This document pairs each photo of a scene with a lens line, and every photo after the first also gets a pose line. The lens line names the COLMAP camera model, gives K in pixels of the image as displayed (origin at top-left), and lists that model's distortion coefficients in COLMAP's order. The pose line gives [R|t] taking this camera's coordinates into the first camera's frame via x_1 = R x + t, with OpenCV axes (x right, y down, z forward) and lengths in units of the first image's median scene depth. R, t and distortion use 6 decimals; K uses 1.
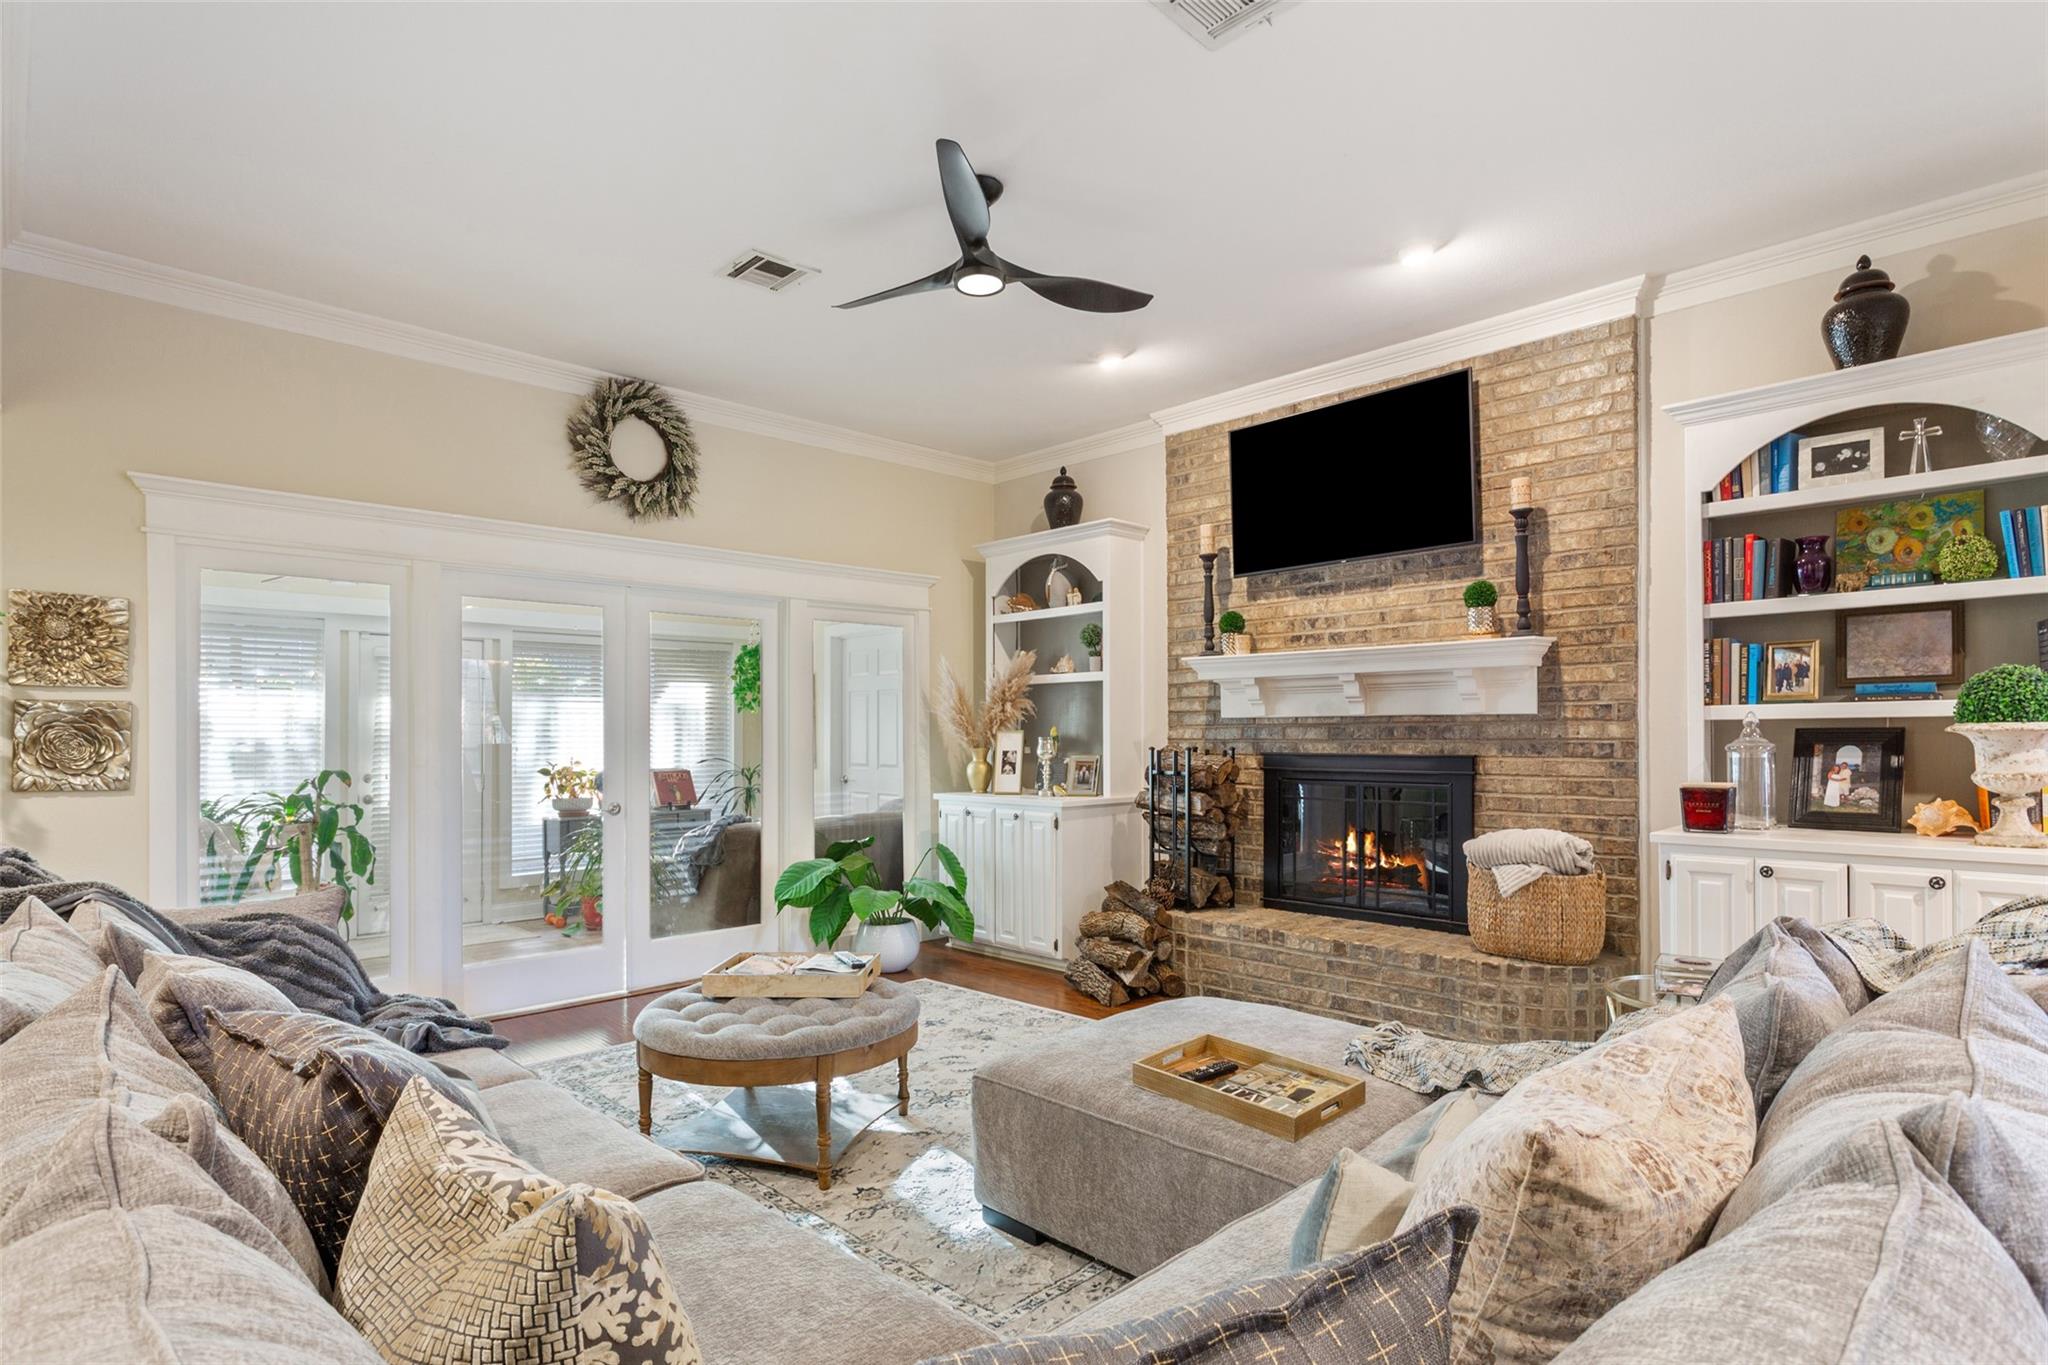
lens RADIAL K [[1051.4, 0, 1019.7], [0, 1051.4, 741.0], [0, 0, 1]] dist [0.000468, 0.000289]
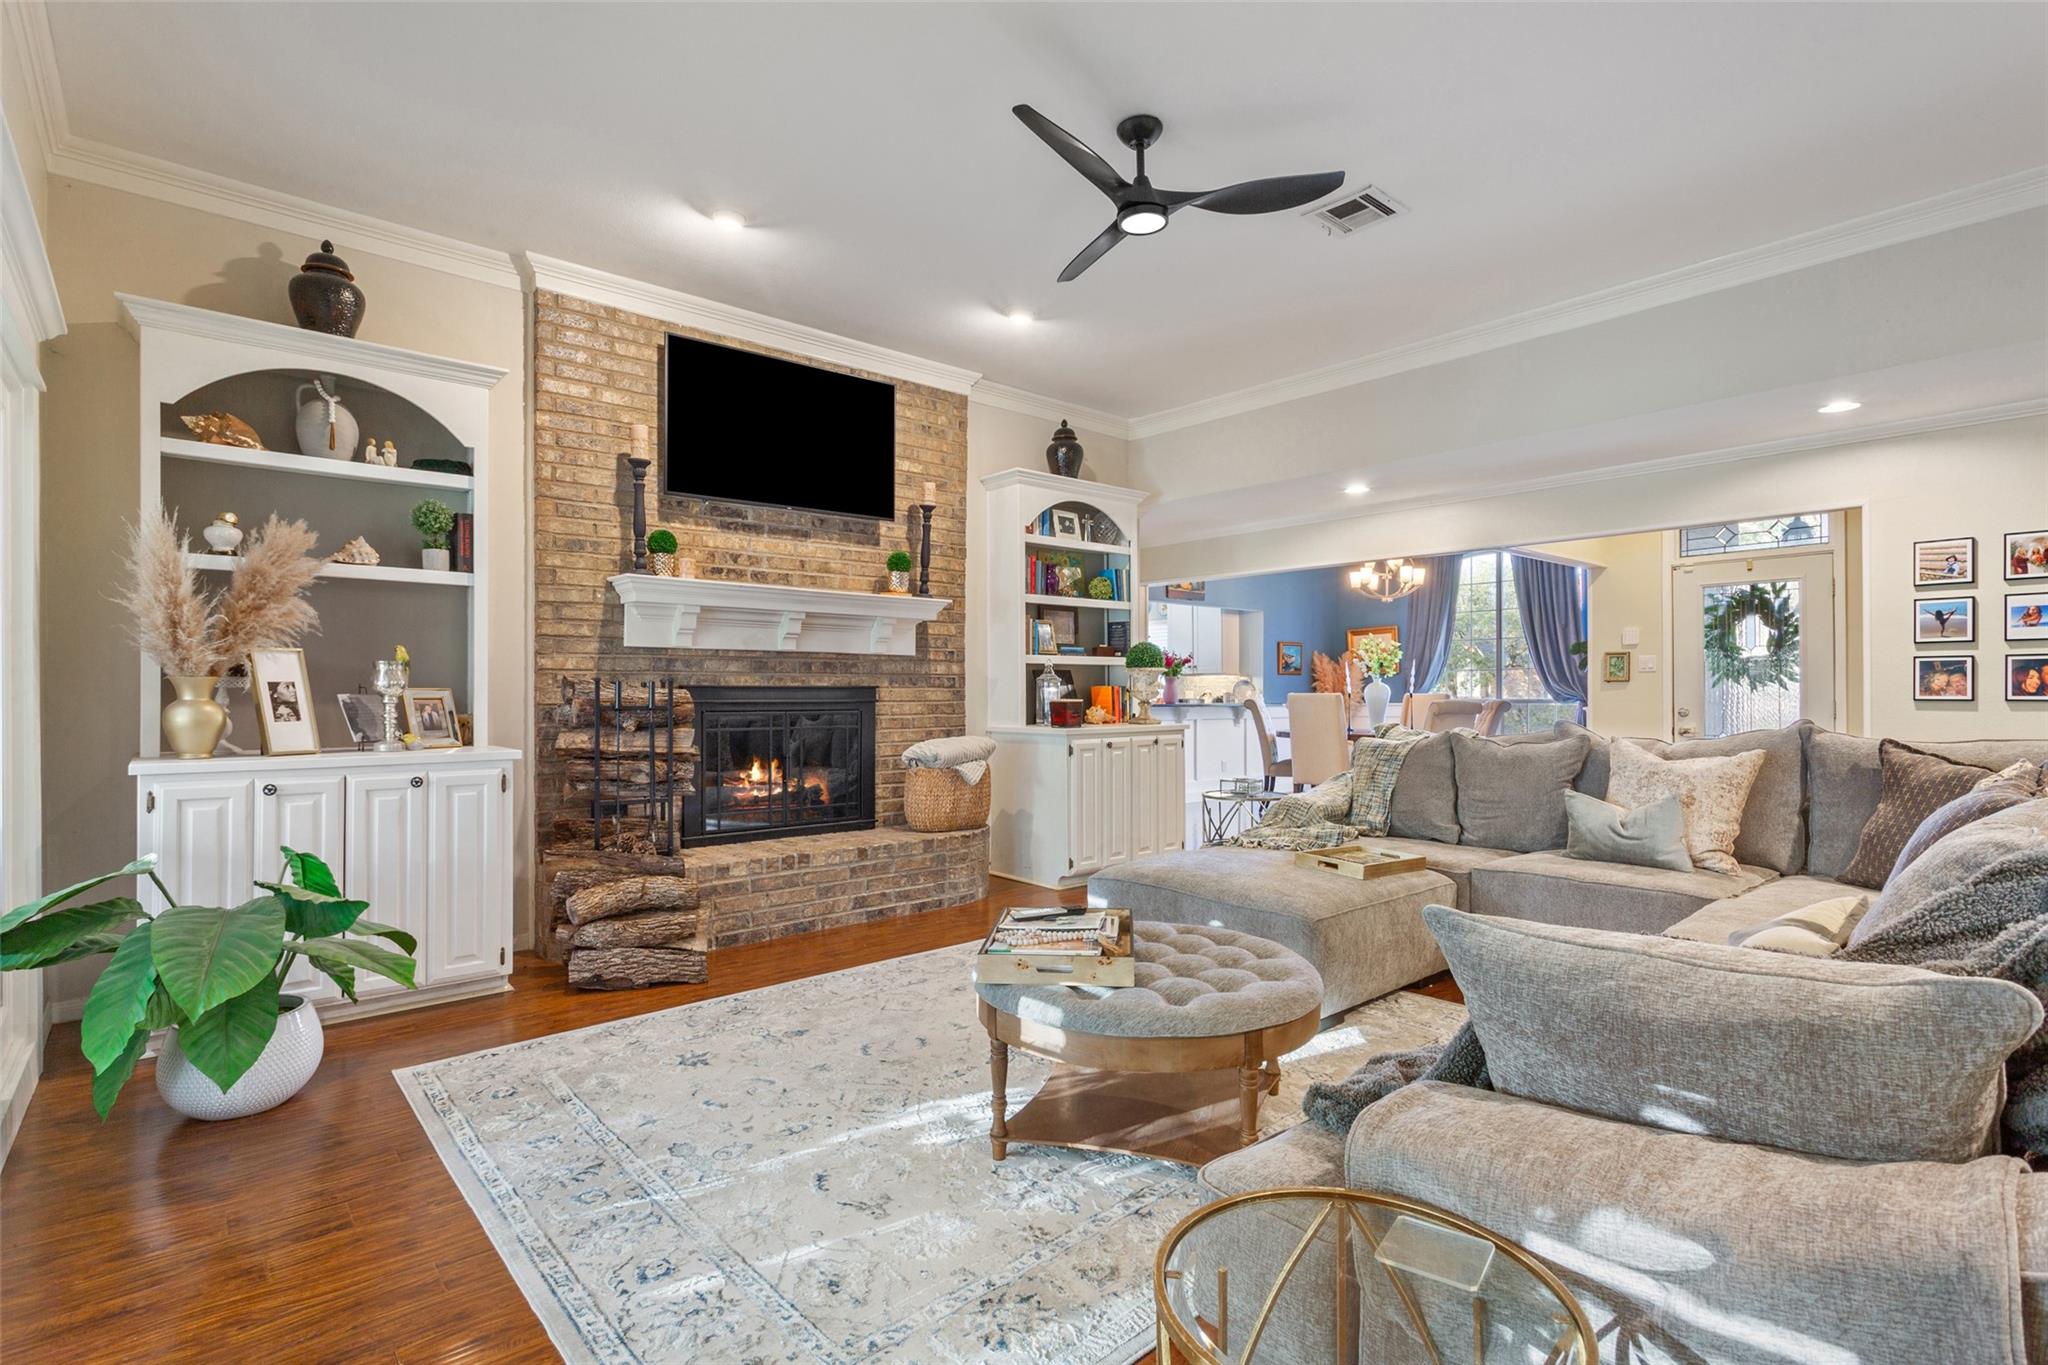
lens RADIAL K [[966.9, 0, 1035.3], [0, 966.9, 698.3], [0, 0, 1]] dist [0.000366, 0.000080]
pose [[0.060094, -0.003792, 0.998186, -0.667637], [0.004207, 0.999985, 0.003546, 0.022881], [-0.998184, 0.003986, 0.060109, 0.680688]]
